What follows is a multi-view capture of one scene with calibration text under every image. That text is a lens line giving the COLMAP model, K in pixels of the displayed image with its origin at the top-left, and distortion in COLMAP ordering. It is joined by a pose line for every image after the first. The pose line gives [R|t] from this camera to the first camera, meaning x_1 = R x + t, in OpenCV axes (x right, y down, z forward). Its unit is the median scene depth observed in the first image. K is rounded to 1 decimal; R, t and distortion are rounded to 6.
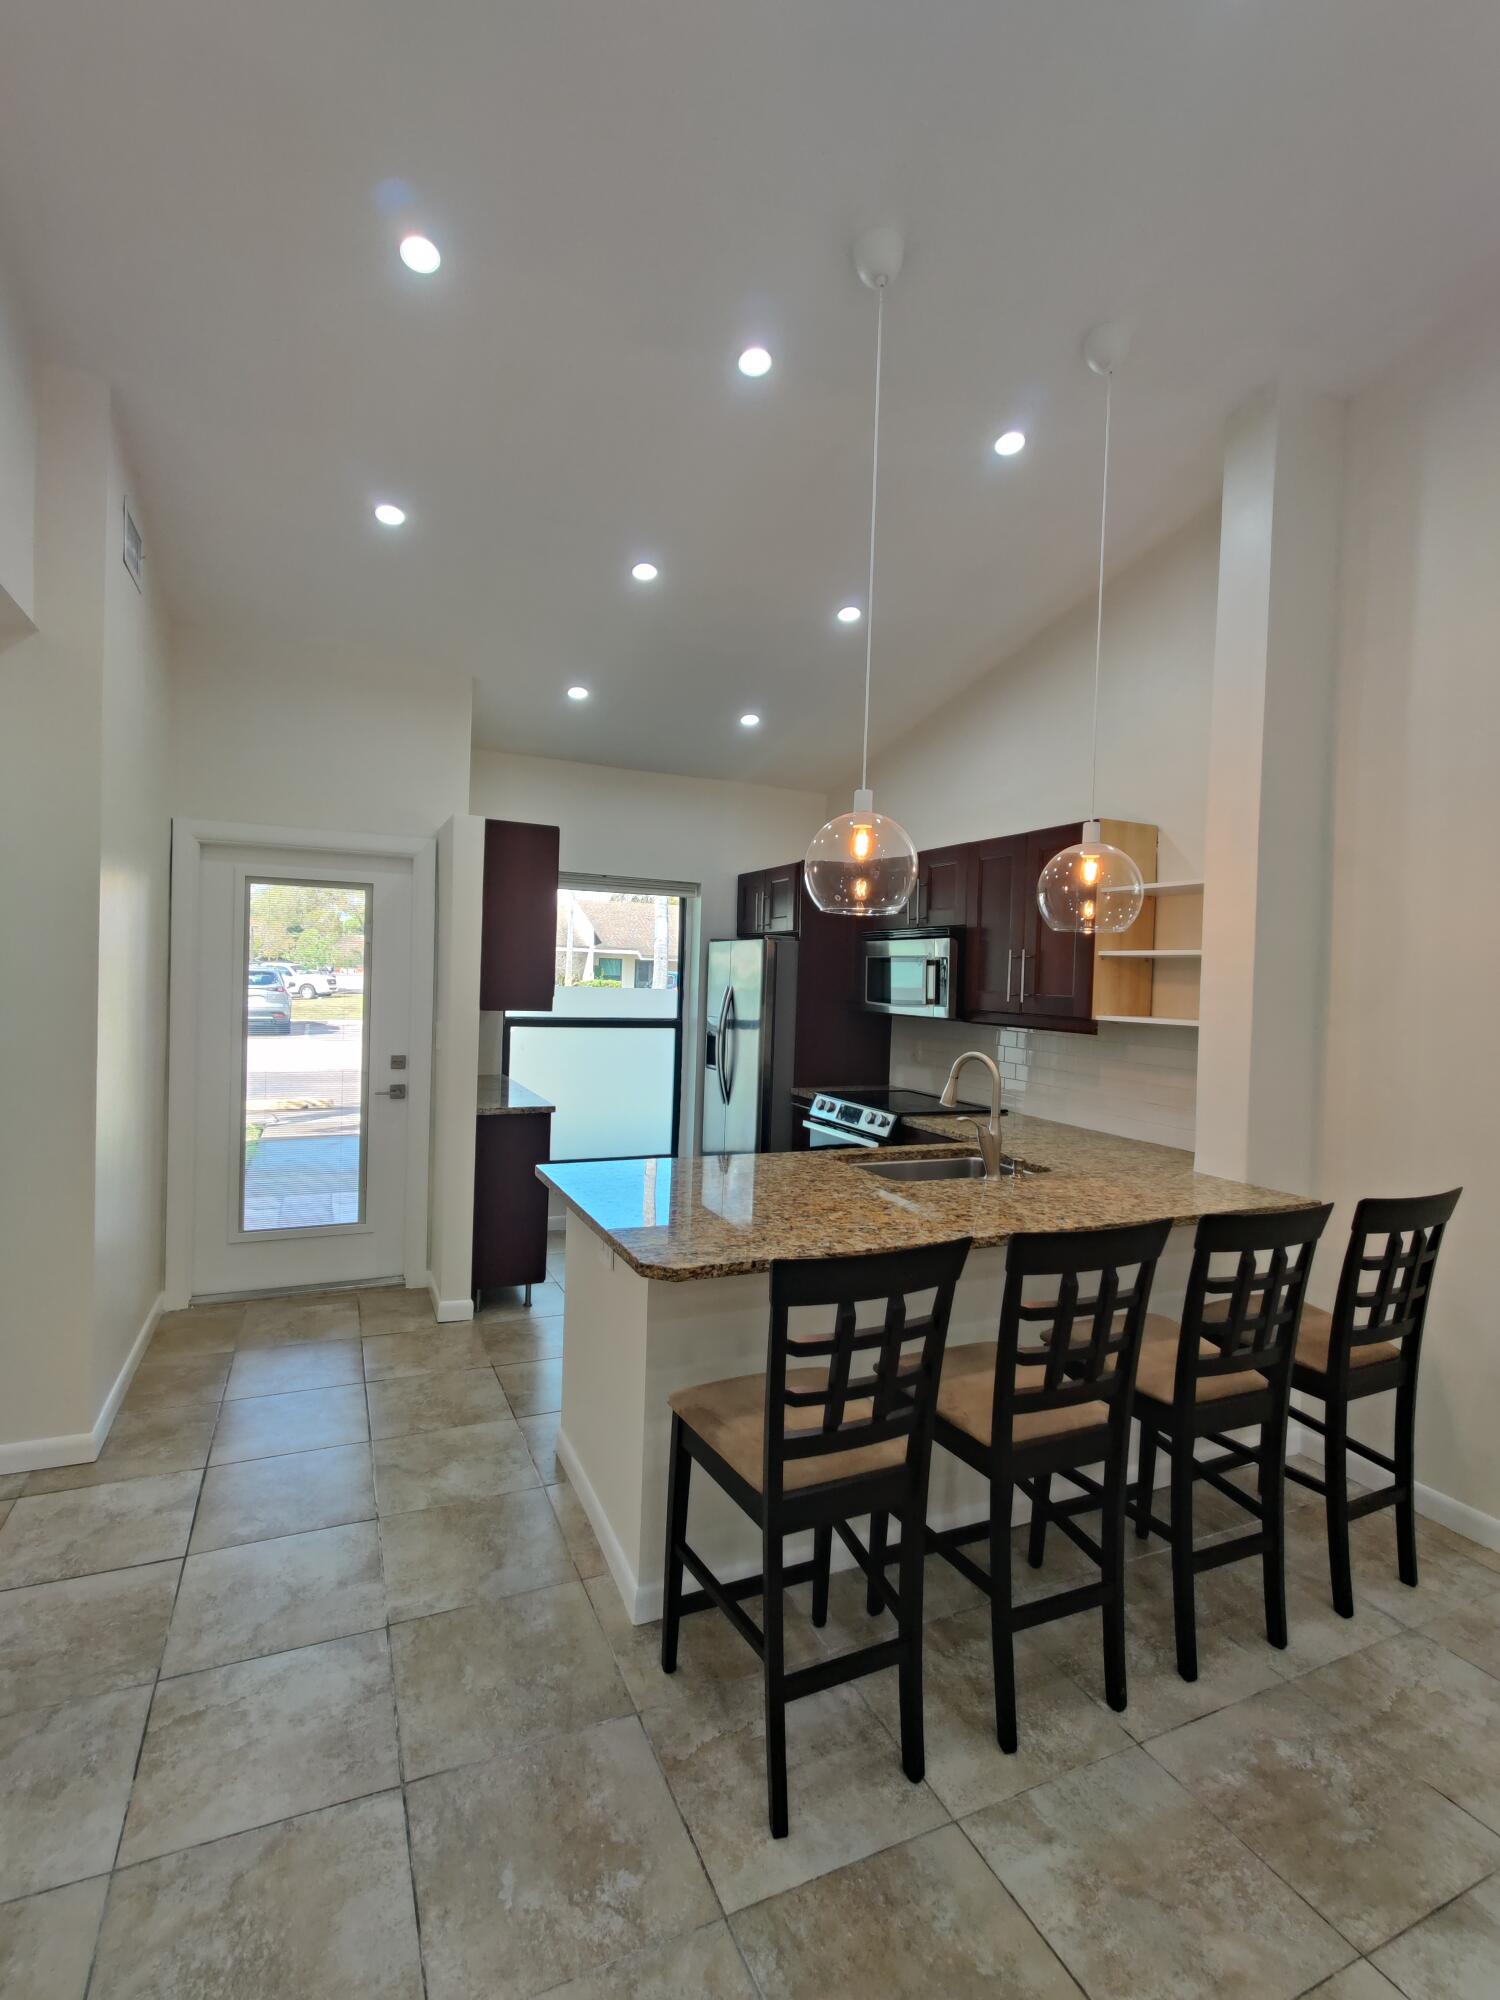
lens RADIAL K [[930.7, 0, 741.3], [0, 930.7, 999.7], [0, 0, 1]] dist [0.006046, -0.005513]
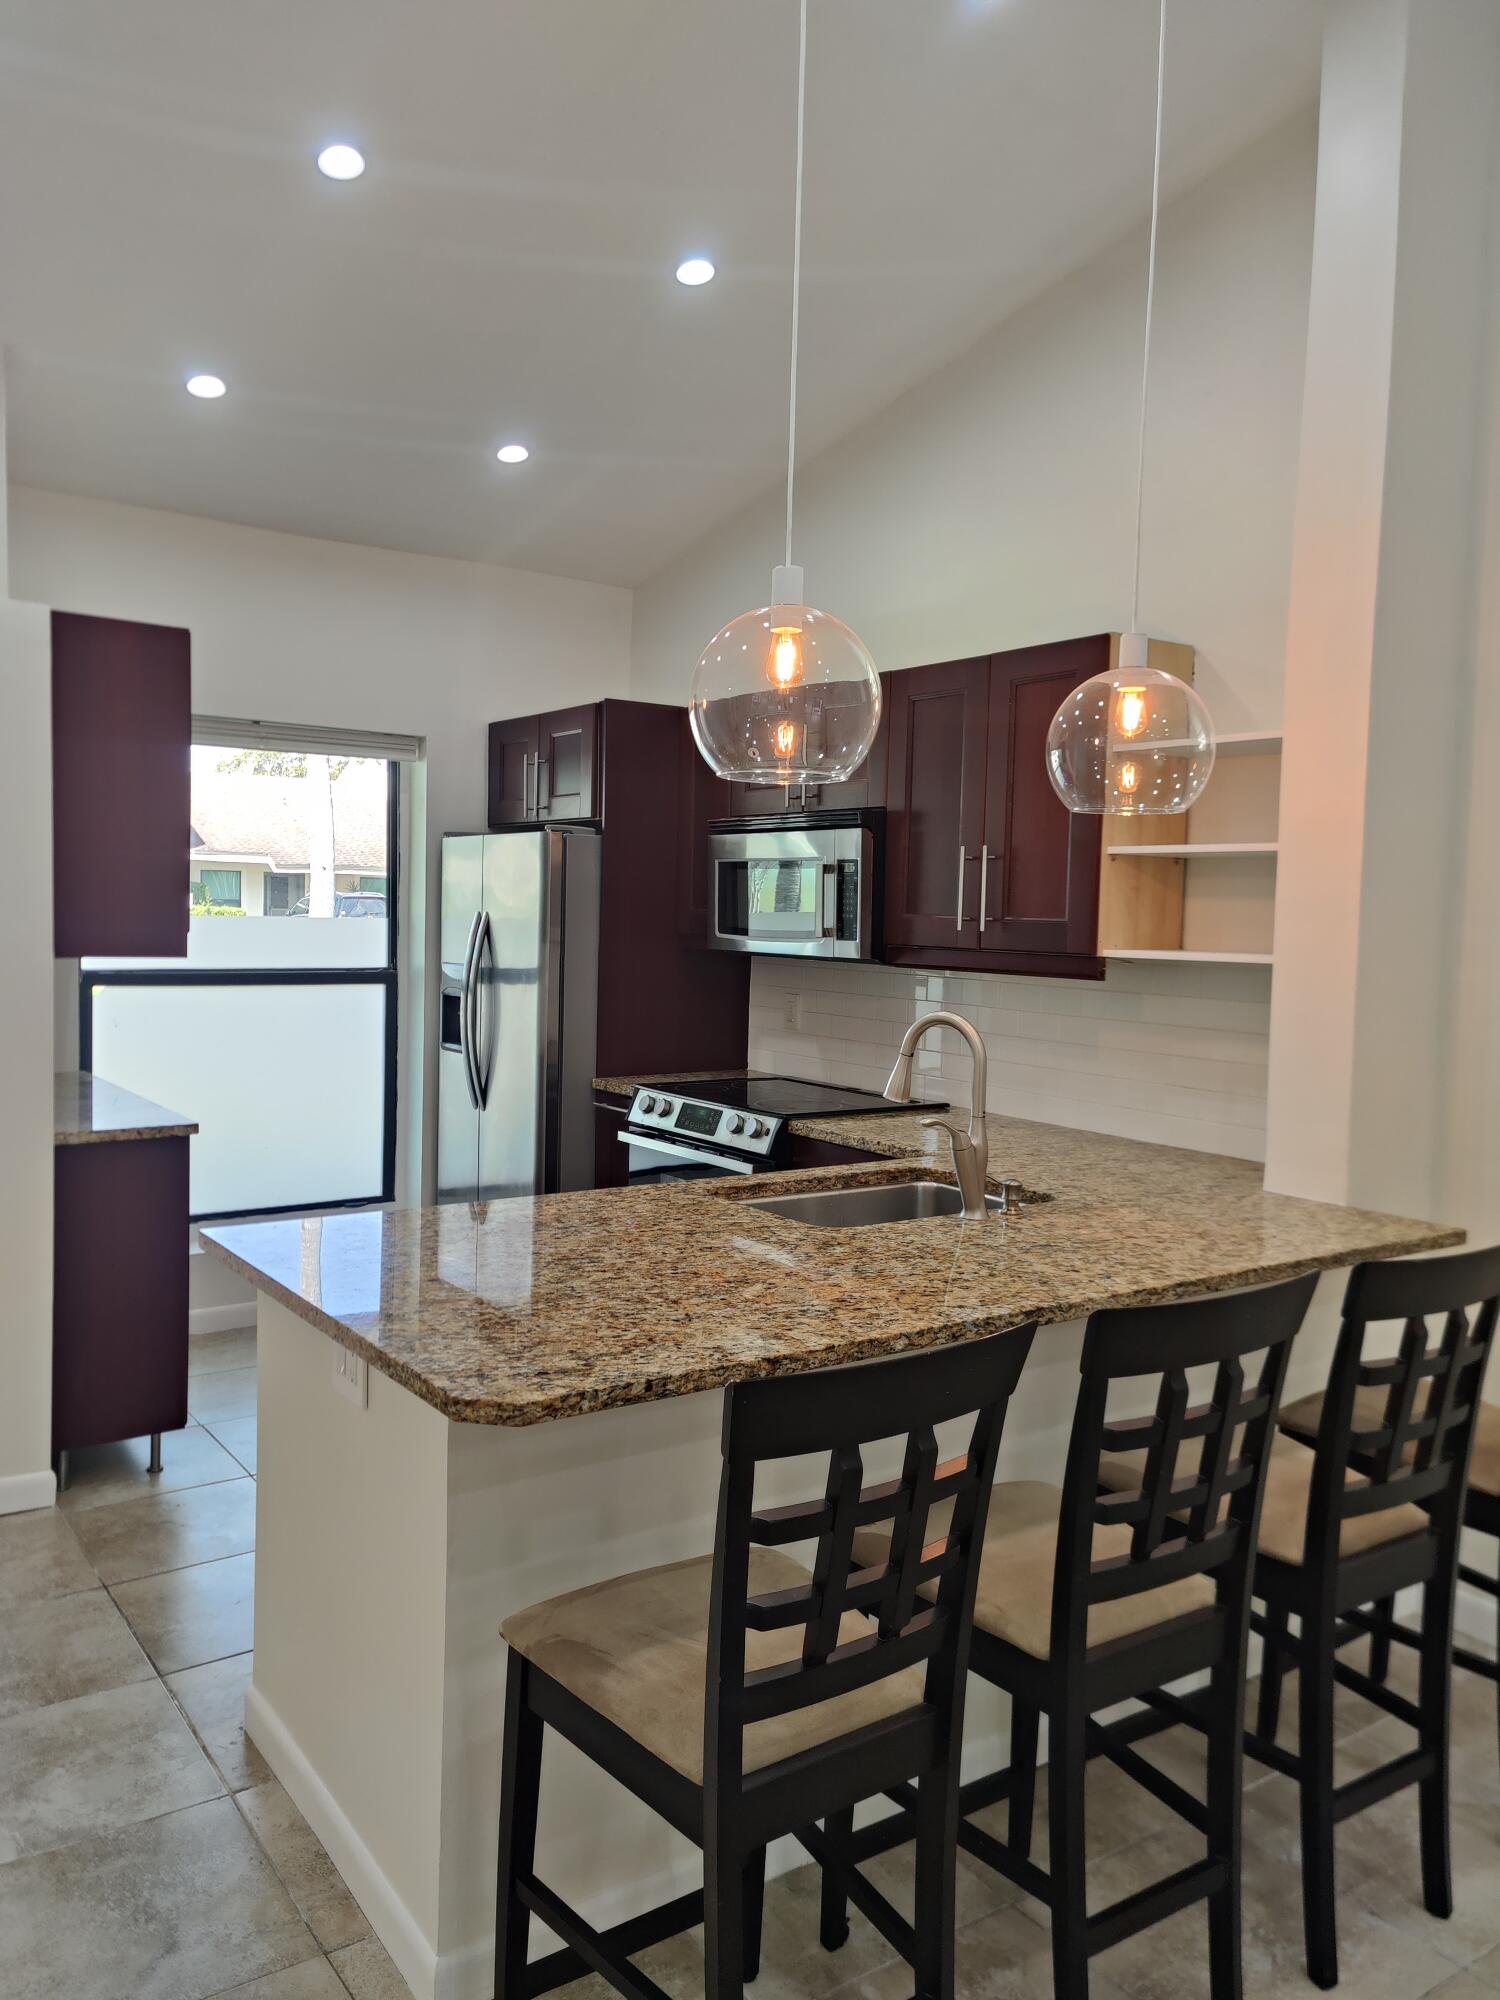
lens RADIAL K [[1499.0, 0, 706.5], [0, 1499.0, 999.1], [0, 0, 1]] dist [0.056487, -0.063478]
pose [[0.984570, -0.020091, 0.173831, -0.074327], [0.012745, 0.998982, 0.043274, 0.003584], [-0.174524, -0.040391, 0.983824, 0.059270]]
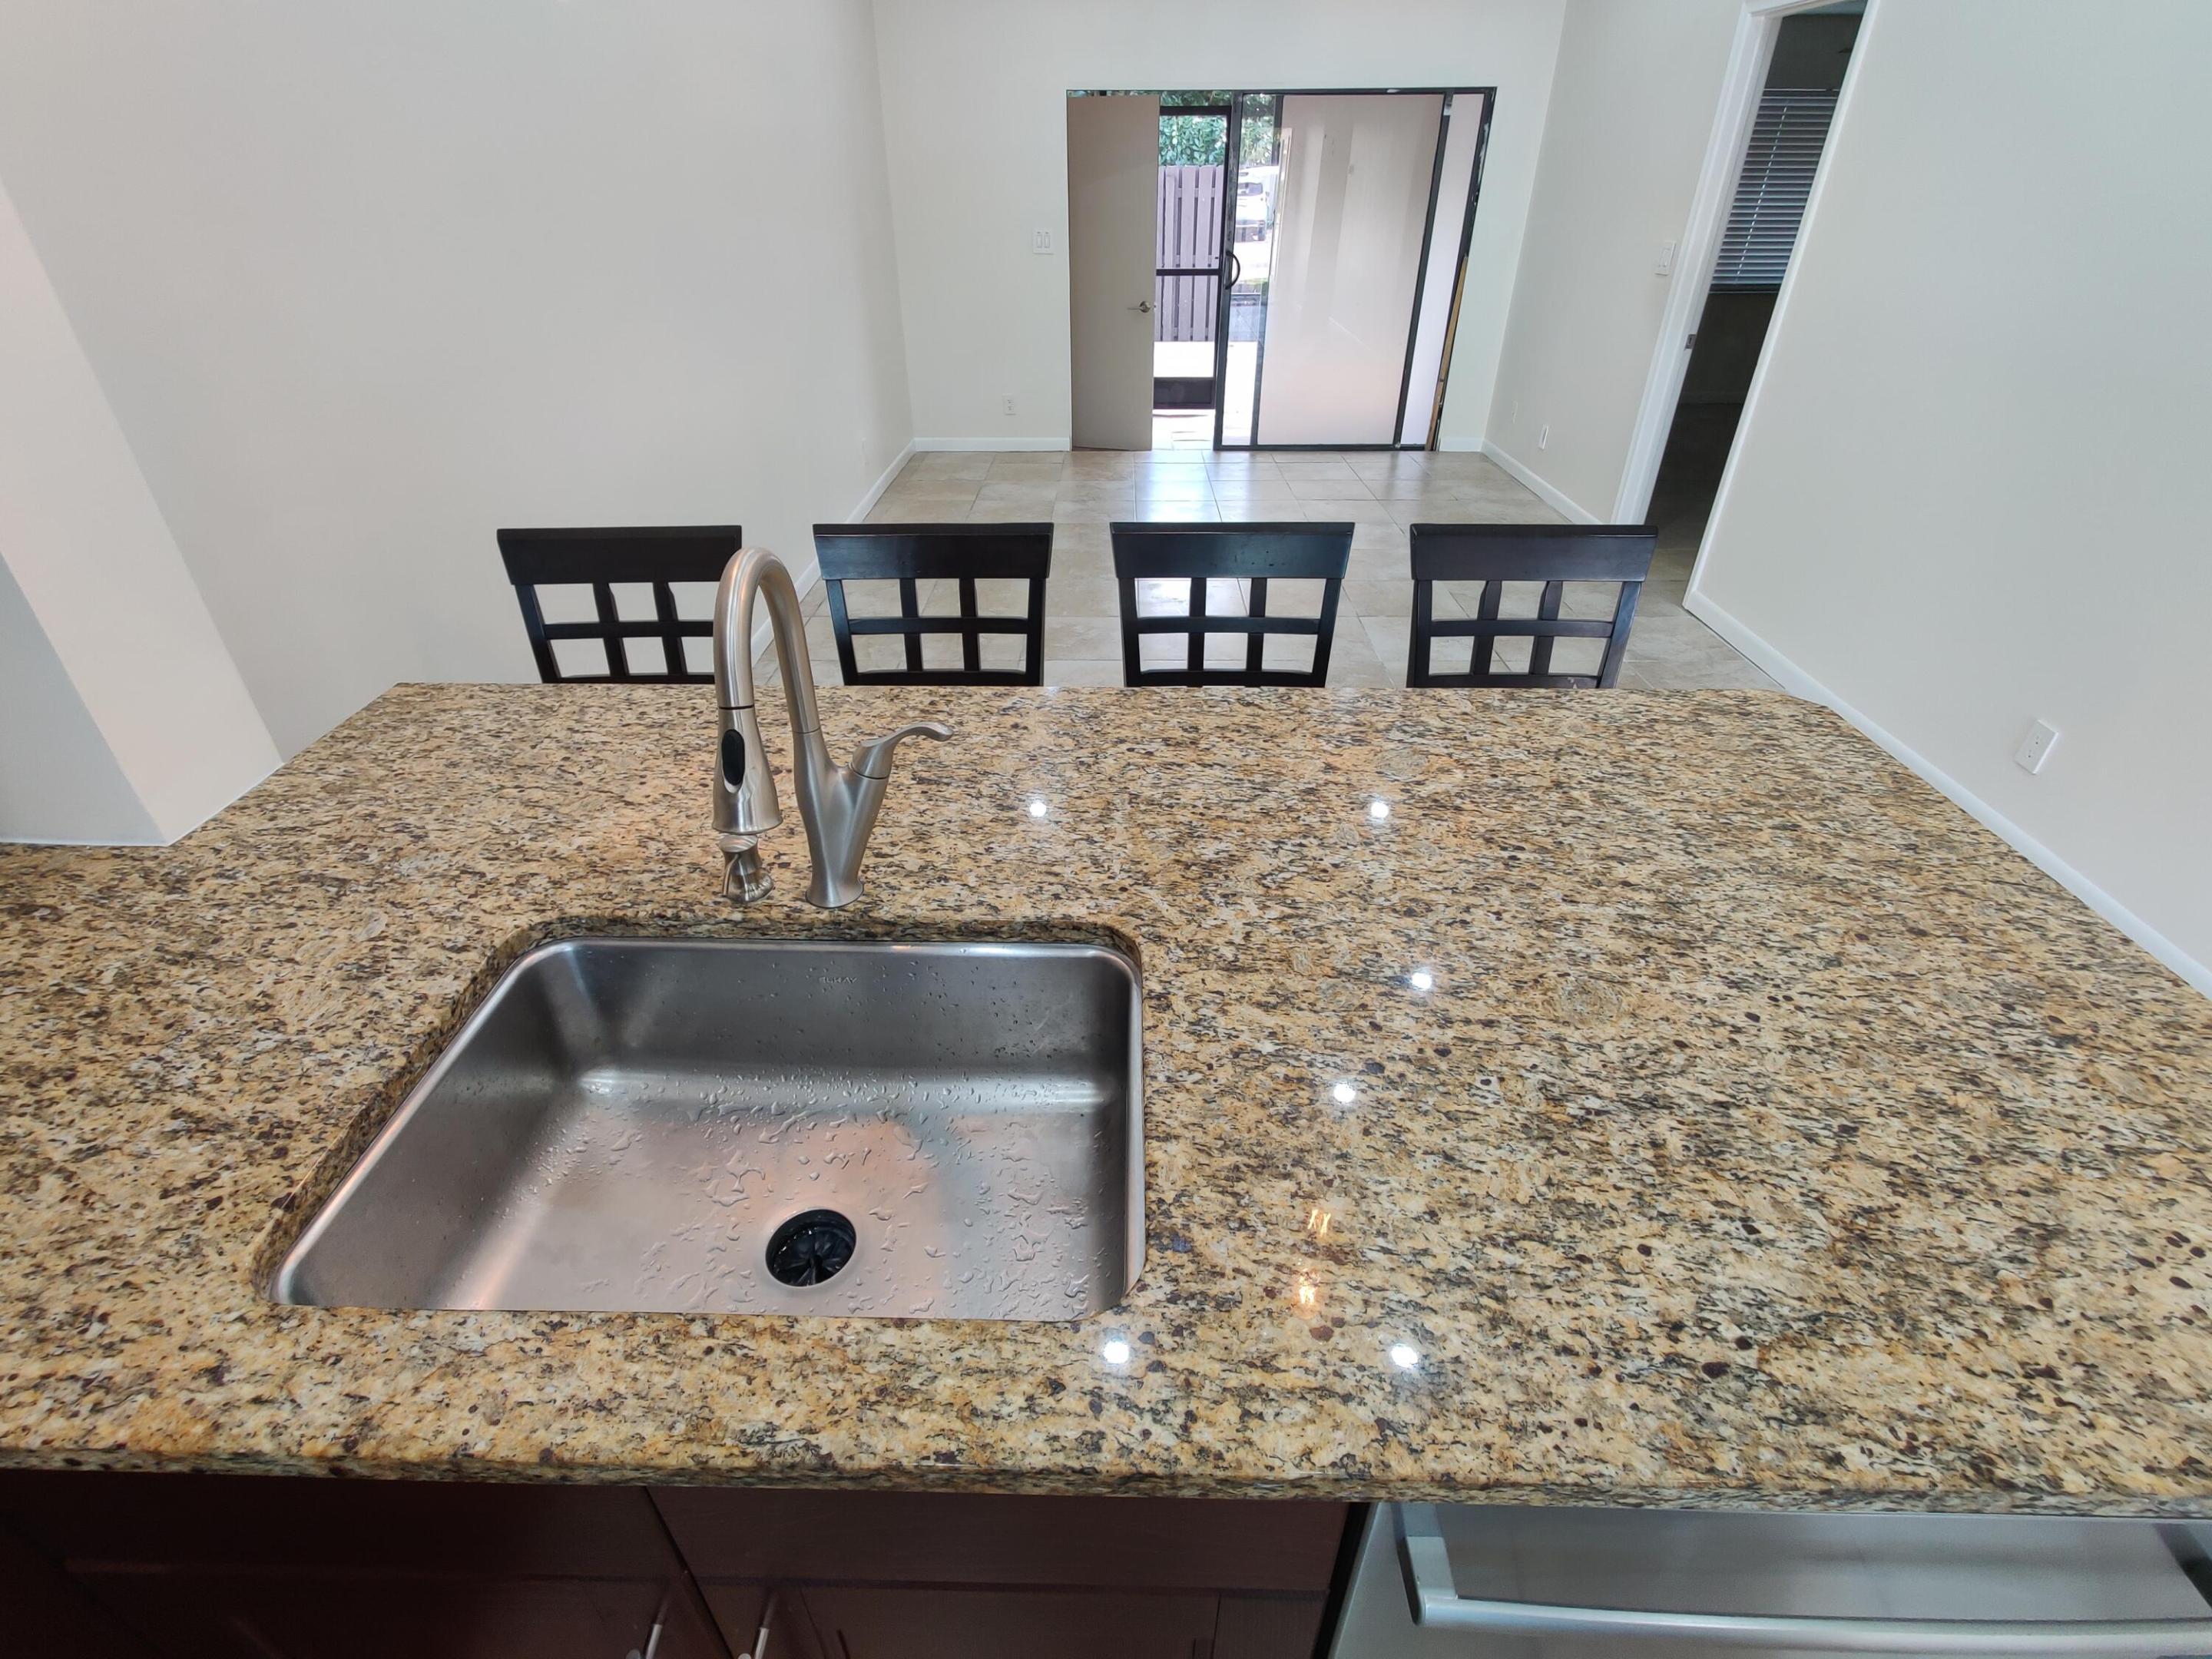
lens RADIAL K [[1029.4, 0, 1101.8], [0, 1029.4, 840.1], [0, 0, 1]] dist [0.006046, -0.005513]
pose [[-0.903262, -0.259198, 0.341956, 0.058822], [-0.016370, 0.817170, 0.576164, -0.041173], [-0.428776, 0.514829, -0.742362, 1.228562]]
